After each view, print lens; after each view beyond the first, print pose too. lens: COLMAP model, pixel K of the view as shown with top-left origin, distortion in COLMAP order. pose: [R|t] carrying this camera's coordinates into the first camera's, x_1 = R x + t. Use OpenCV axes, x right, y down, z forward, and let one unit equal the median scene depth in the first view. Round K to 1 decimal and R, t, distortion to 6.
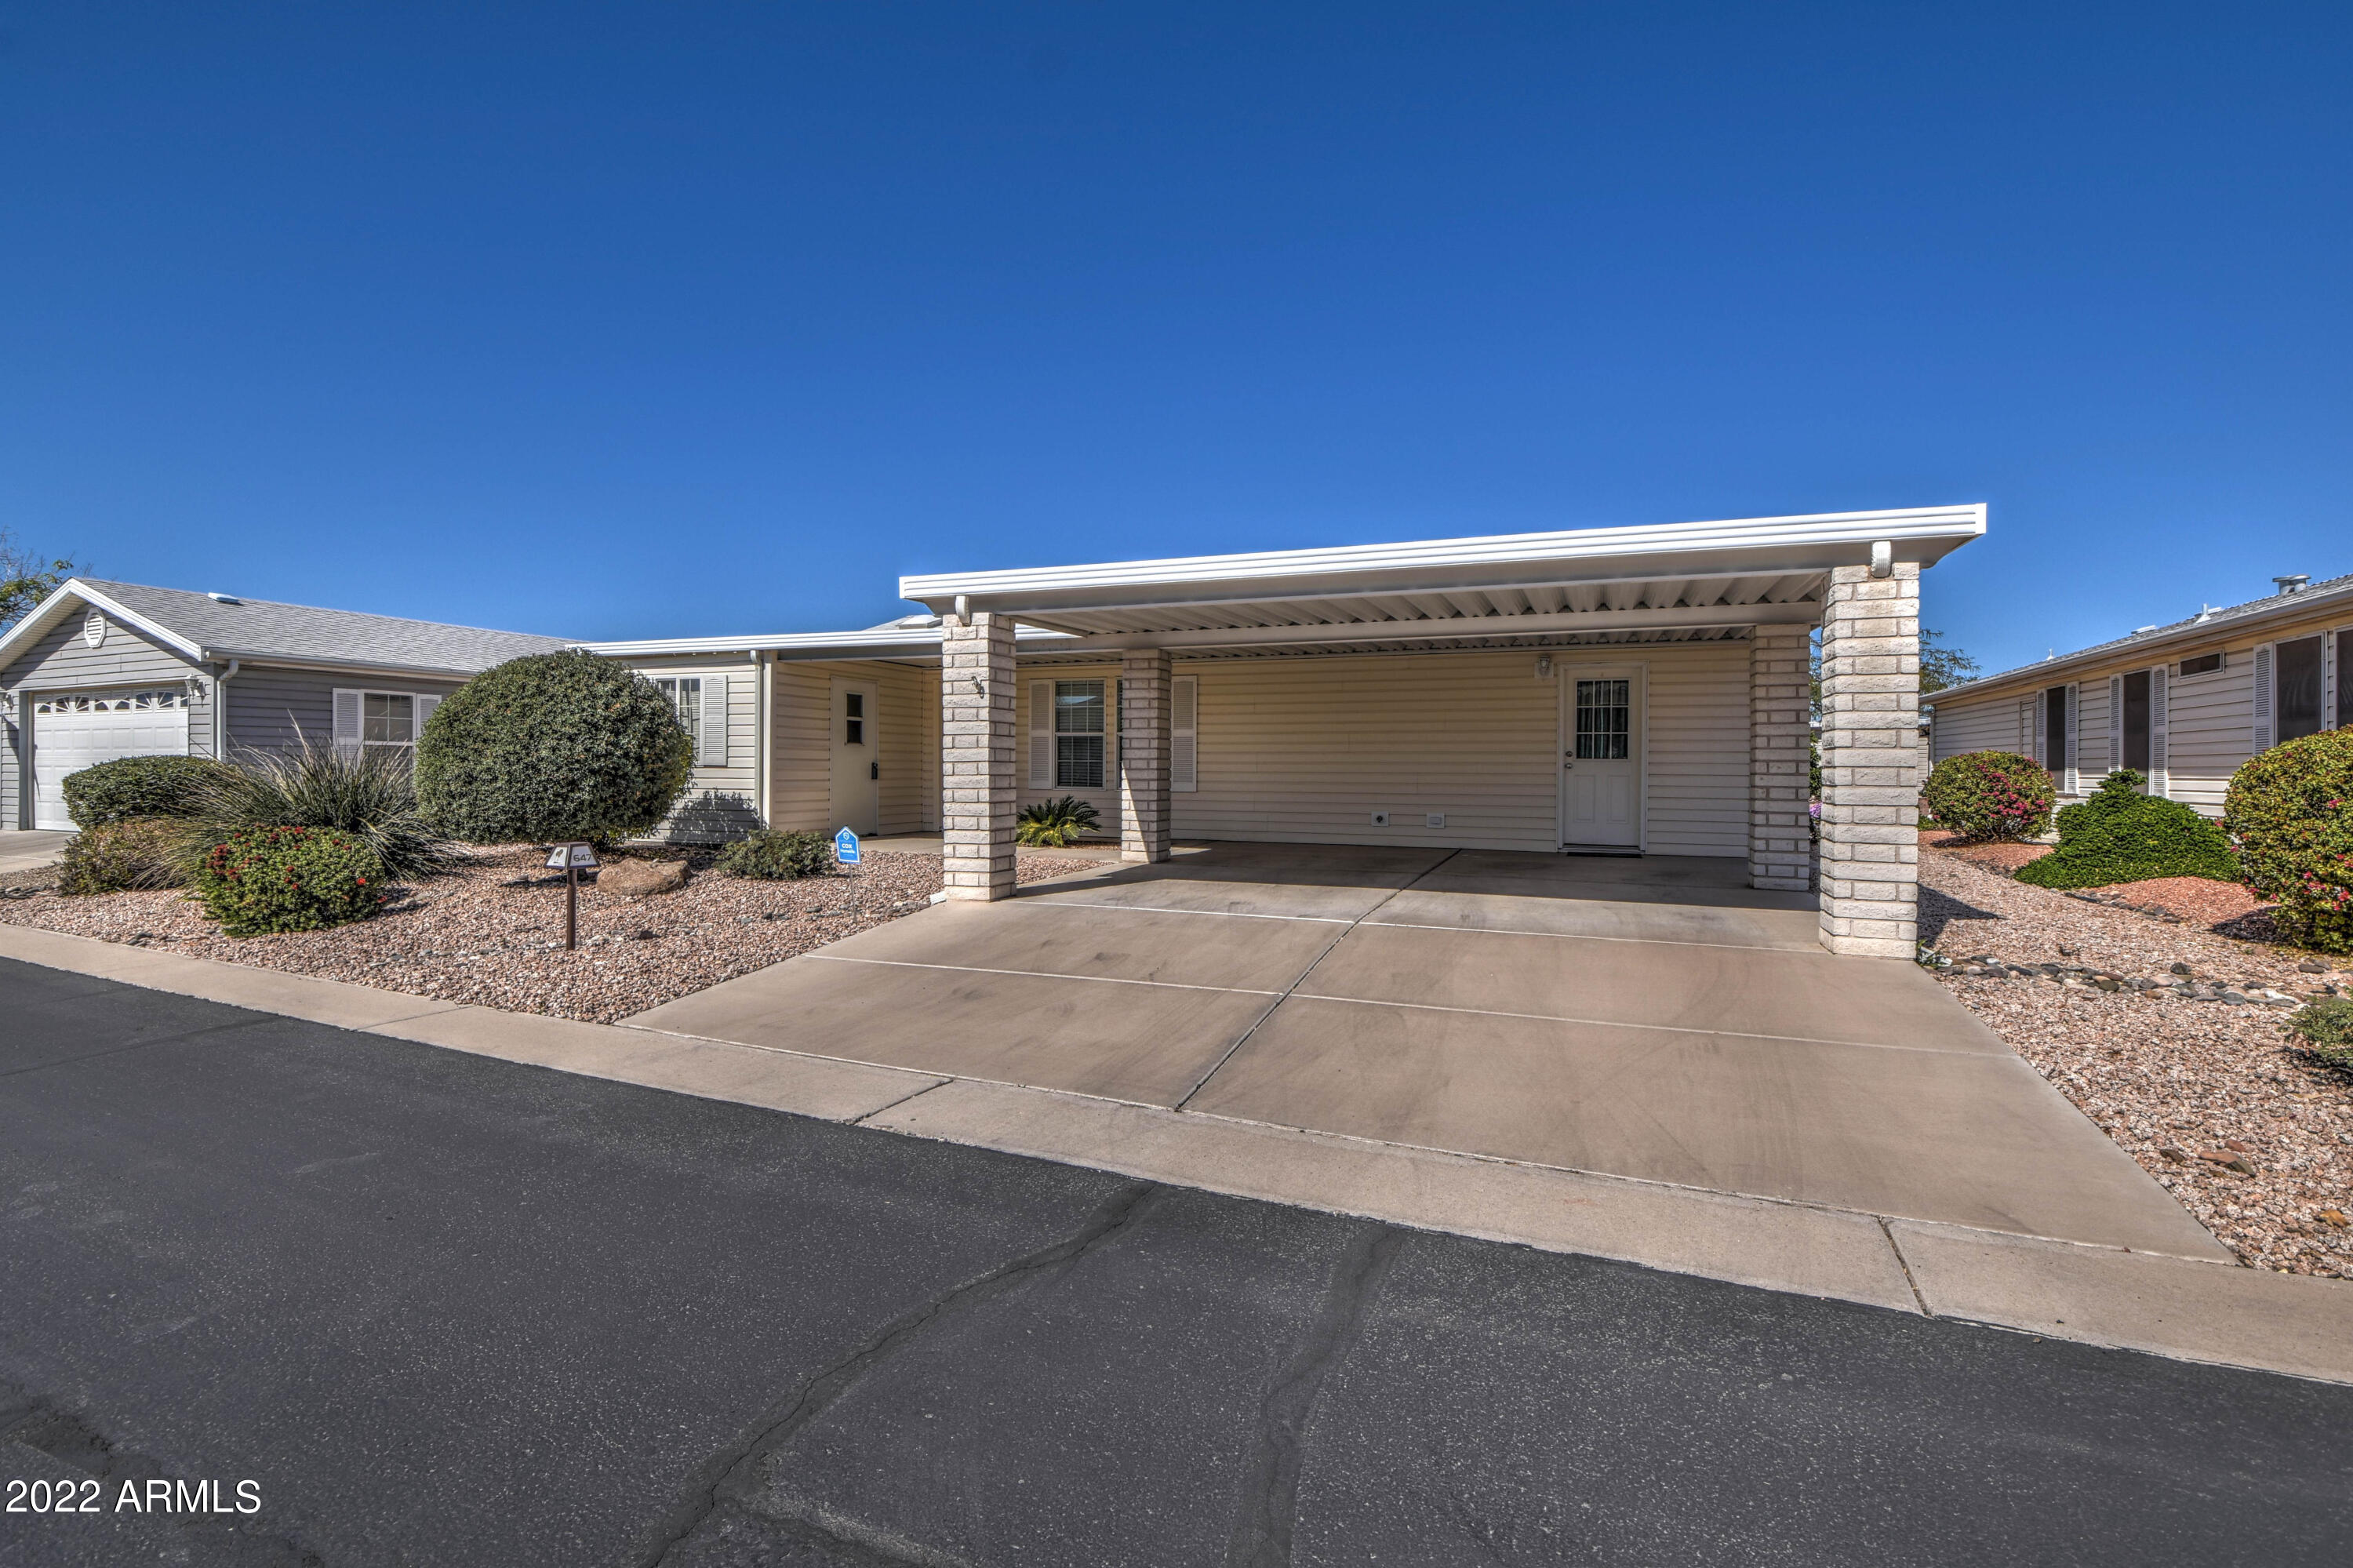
lens RADIAL K [[1076.9, 0, 1206.5], [0, 1076.9, 825.1], [0, 0, 1]] dist [0.010008, -0.027483]
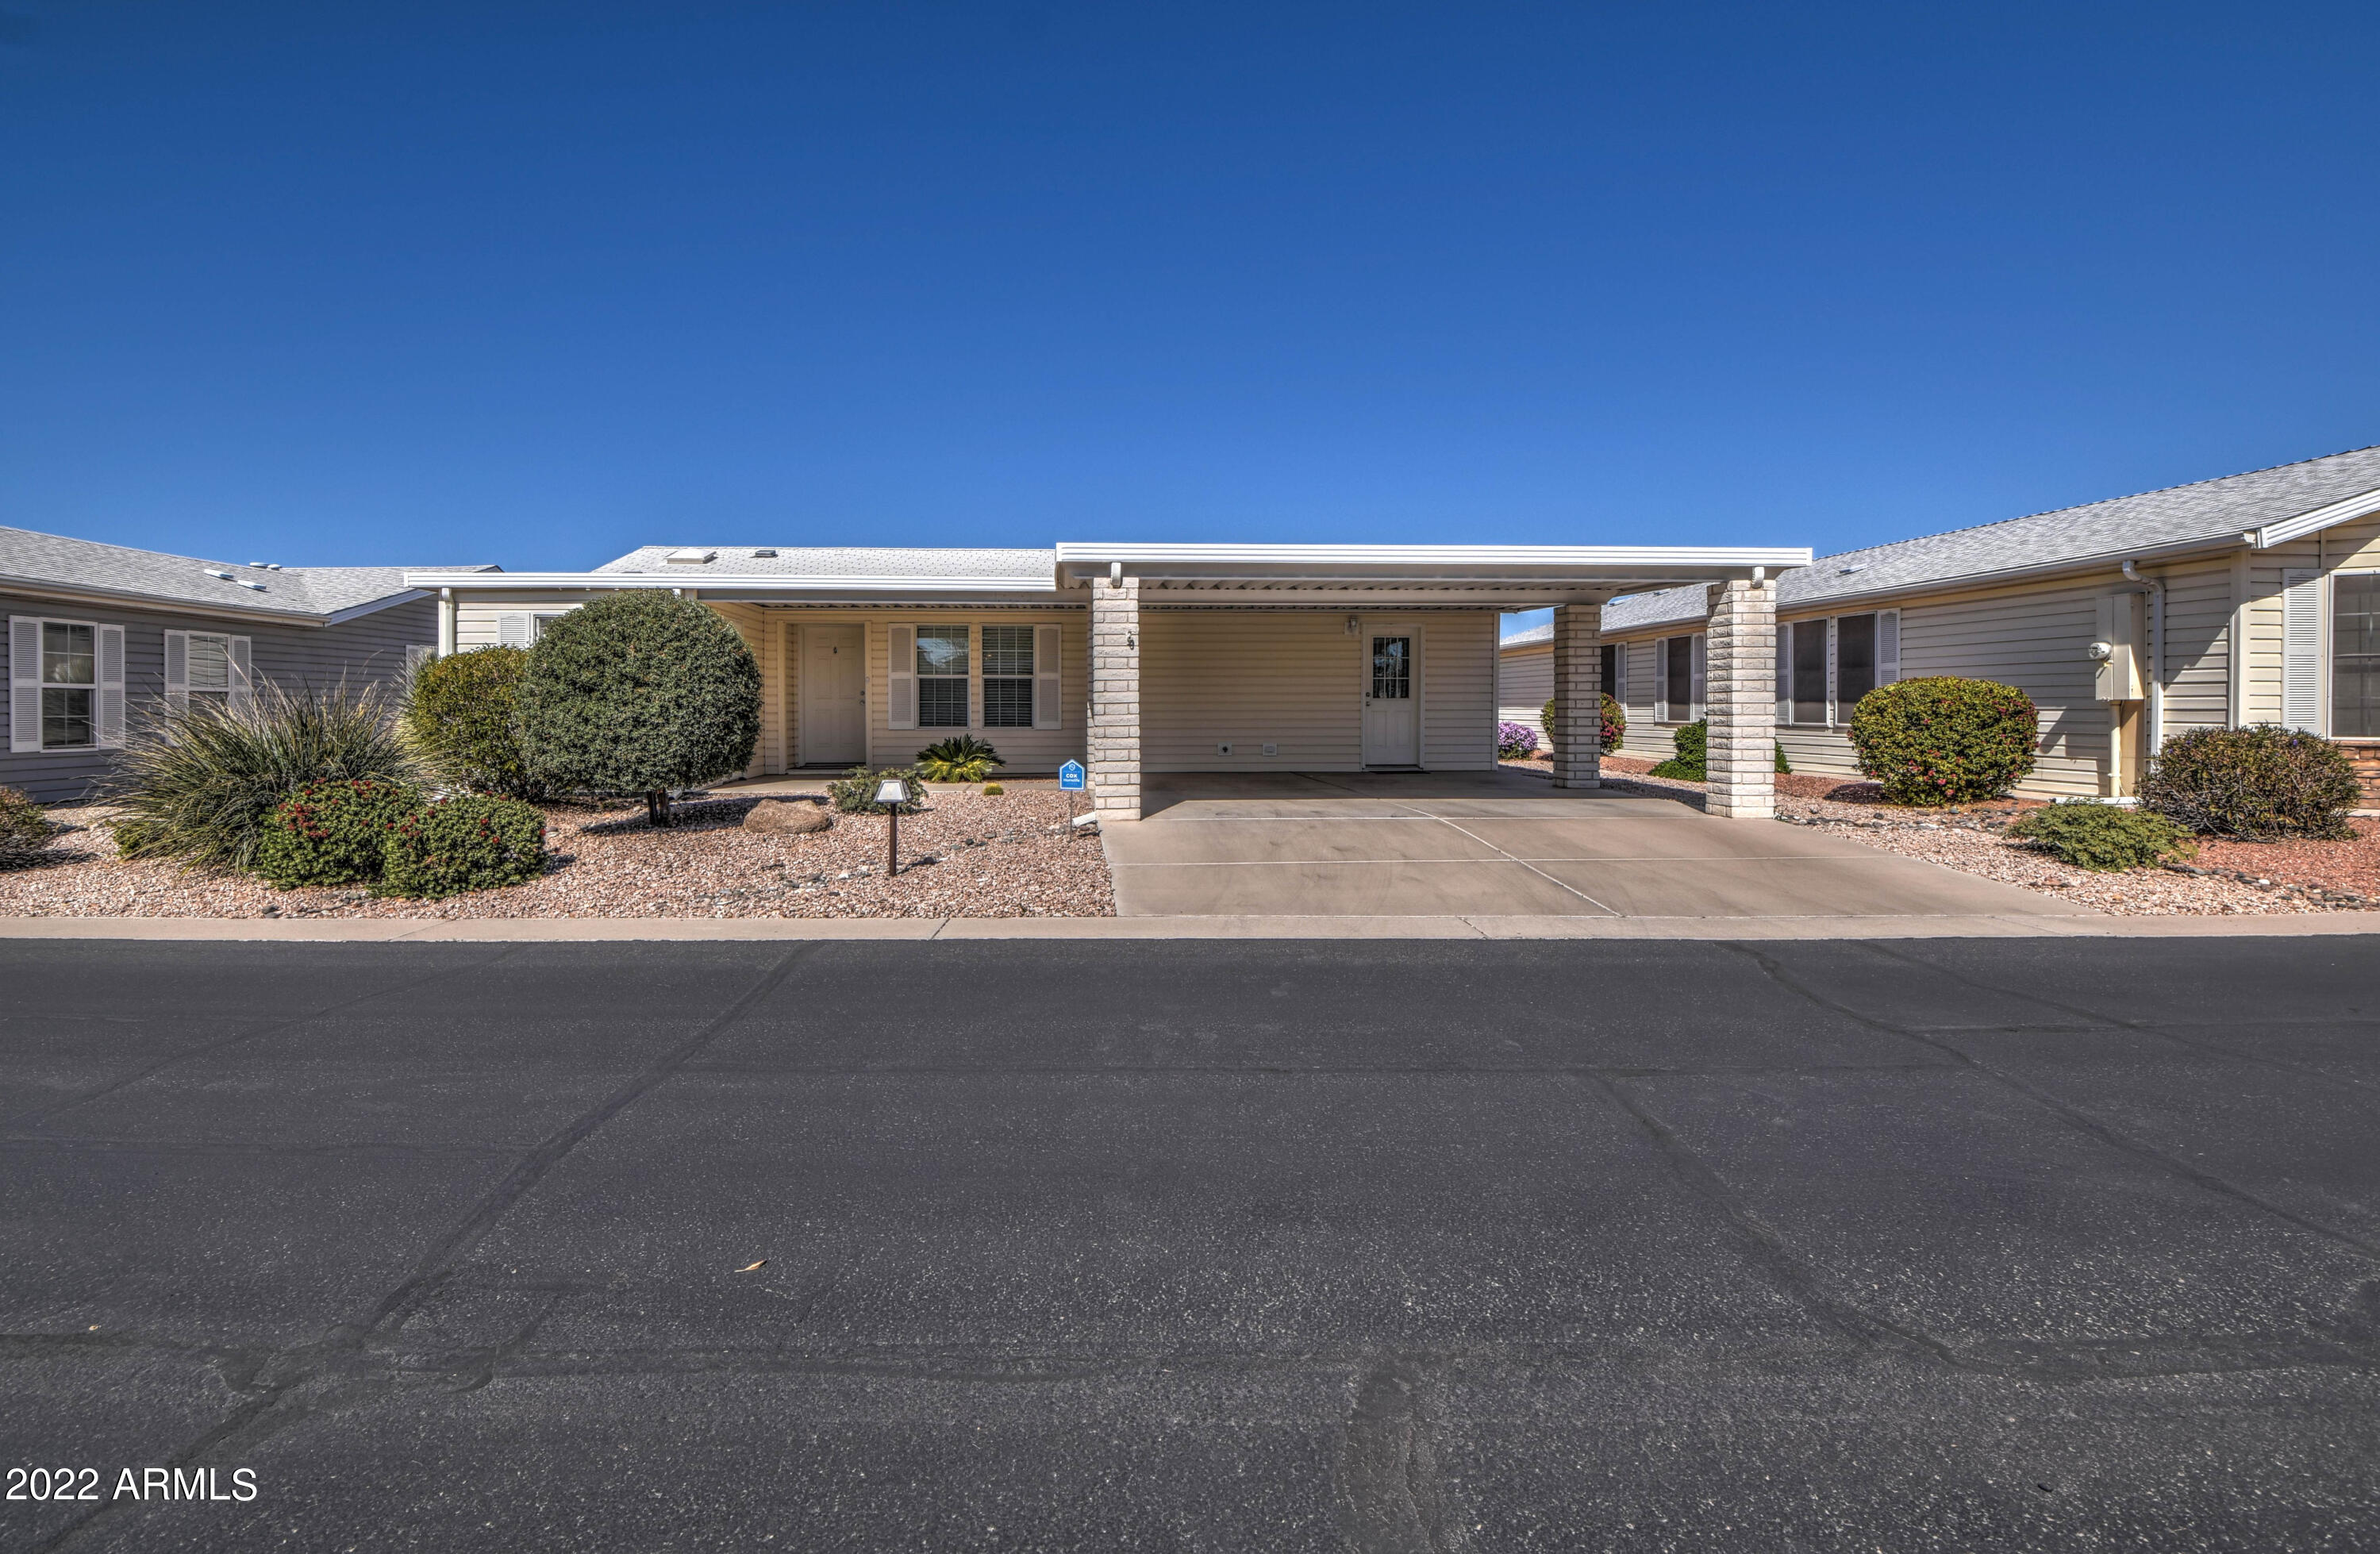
lens RADIAL K [[1078.4, 0, 1148.3], [0, 1078.4, 778.9], [0, 0, 1]] dist [-0.012120, -0.000597]
pose [[0.911867, -0.034896, 0.408999, -0.432829], [0.029432, 0.999374, 0.019649, 0.001235], [-0.409428, -0.005879, 0.912323, -0.058522]]
